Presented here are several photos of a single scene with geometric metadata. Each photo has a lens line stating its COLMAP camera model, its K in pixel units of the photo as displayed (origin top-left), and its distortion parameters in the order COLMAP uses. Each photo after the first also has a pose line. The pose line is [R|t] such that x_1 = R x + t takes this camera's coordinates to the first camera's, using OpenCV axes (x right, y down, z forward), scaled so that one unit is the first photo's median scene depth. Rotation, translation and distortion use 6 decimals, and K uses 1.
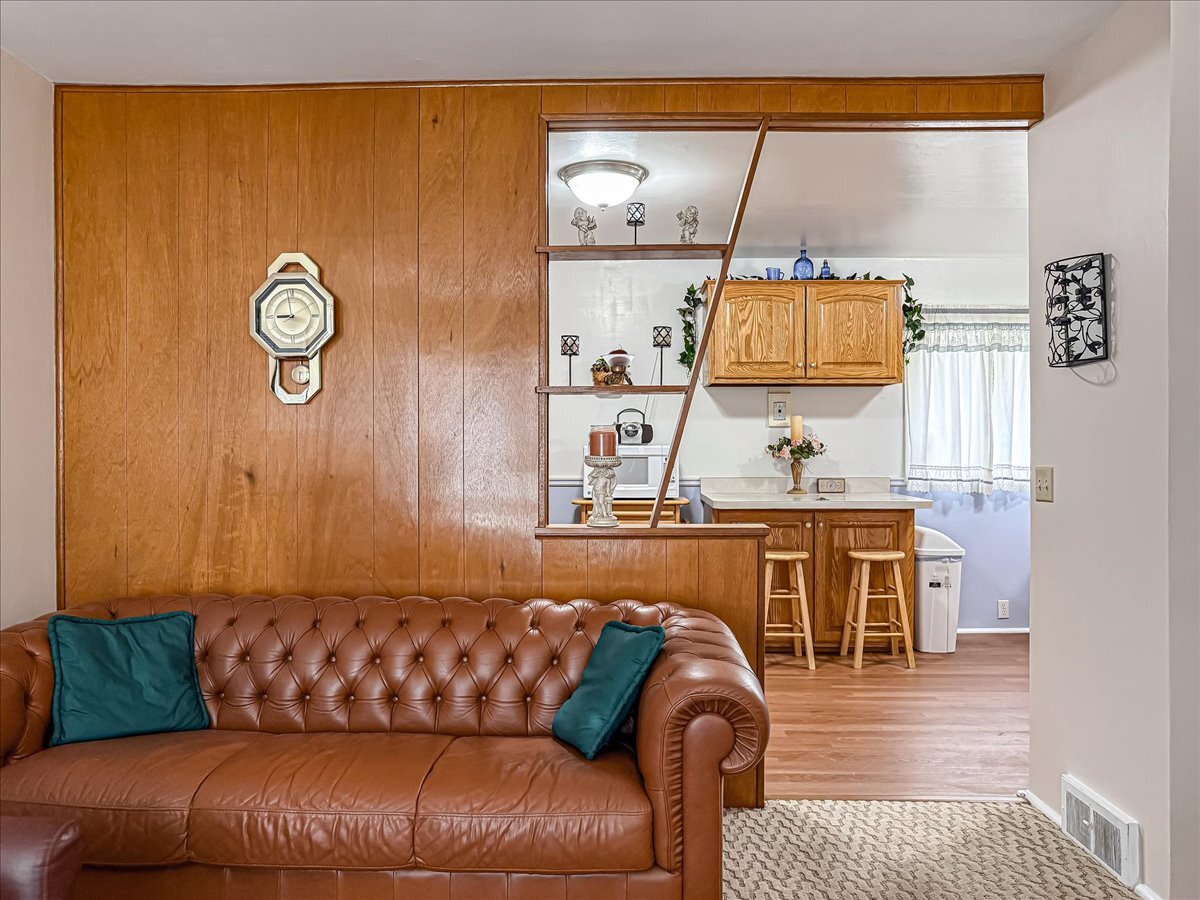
lens RADIAL K [[876.7, 0, 600.0], [0, 876.7, 450.0], [0, 0, 1]] dist [-0.090103, 0.089206]
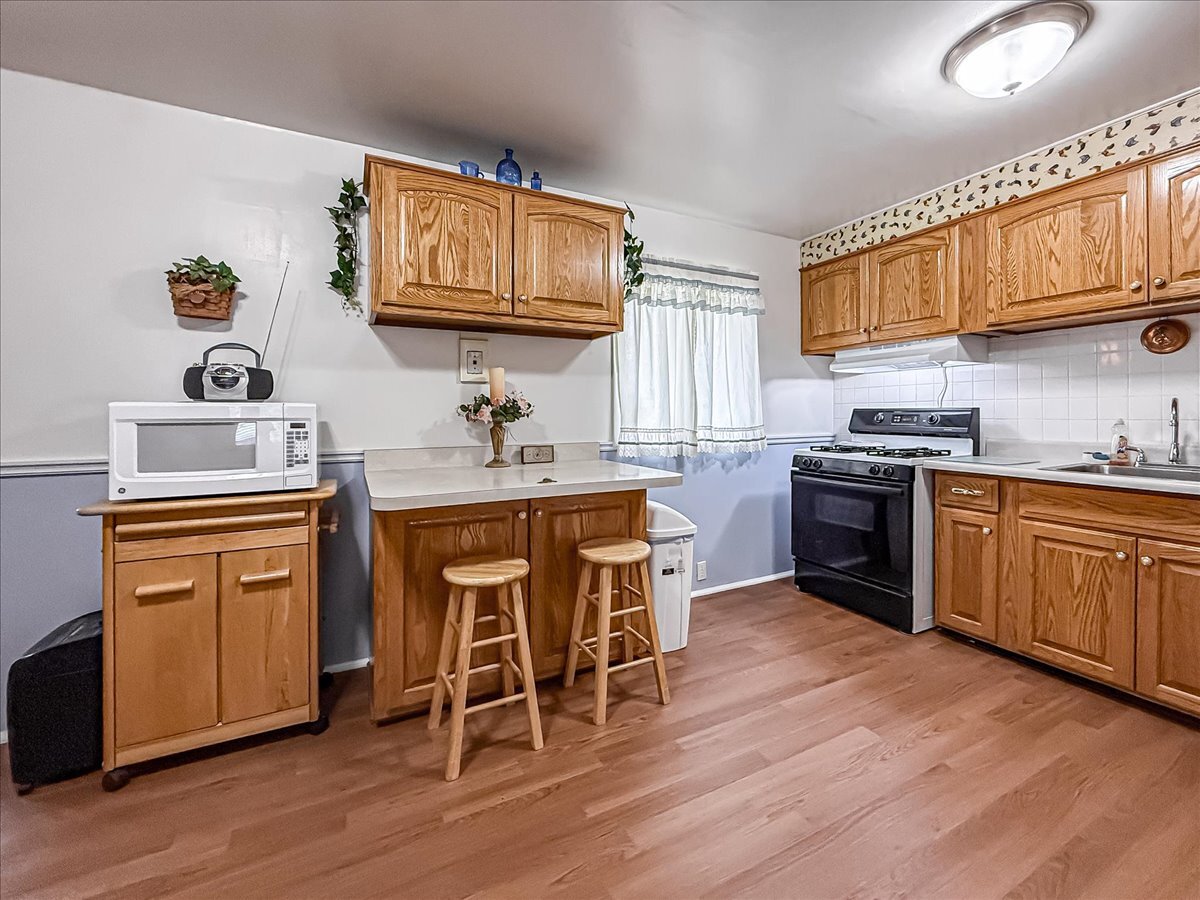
lens RADIAL K [[499.9, 0, 601.8], [0, 499.9, 414.0], [0, 0, 1]] dist [-0.003246, -0.000357]
pose [[0.880051, -0.002164, 0.474874, 0.098121], [0.004167, 0.999986, -0.003167, 0.004564], [-0.474860, 0.004766, 0.880048, 0.583977]]
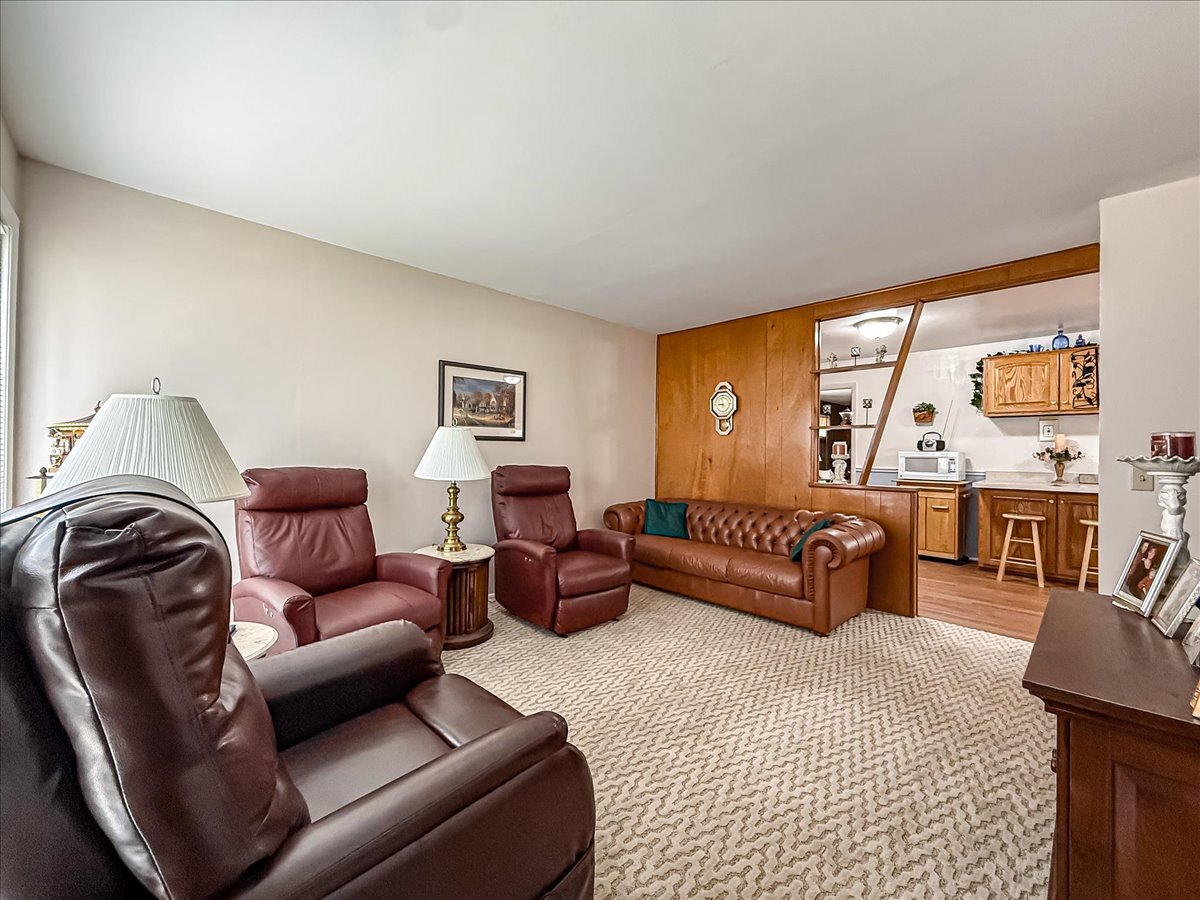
lens RADIAL K [[490.9, 0, 600.0], [0, 490.9, 450.0], [0, 0, 1]] dist [-0.000191, -0.000065]
pose [[0.713105, 0.007495, -0.701017, 0.267645], [-0.012859, 0.999914, -0.002390, 0.002667], [0.700939, 0.010719, 0.713141, -0.237475]]
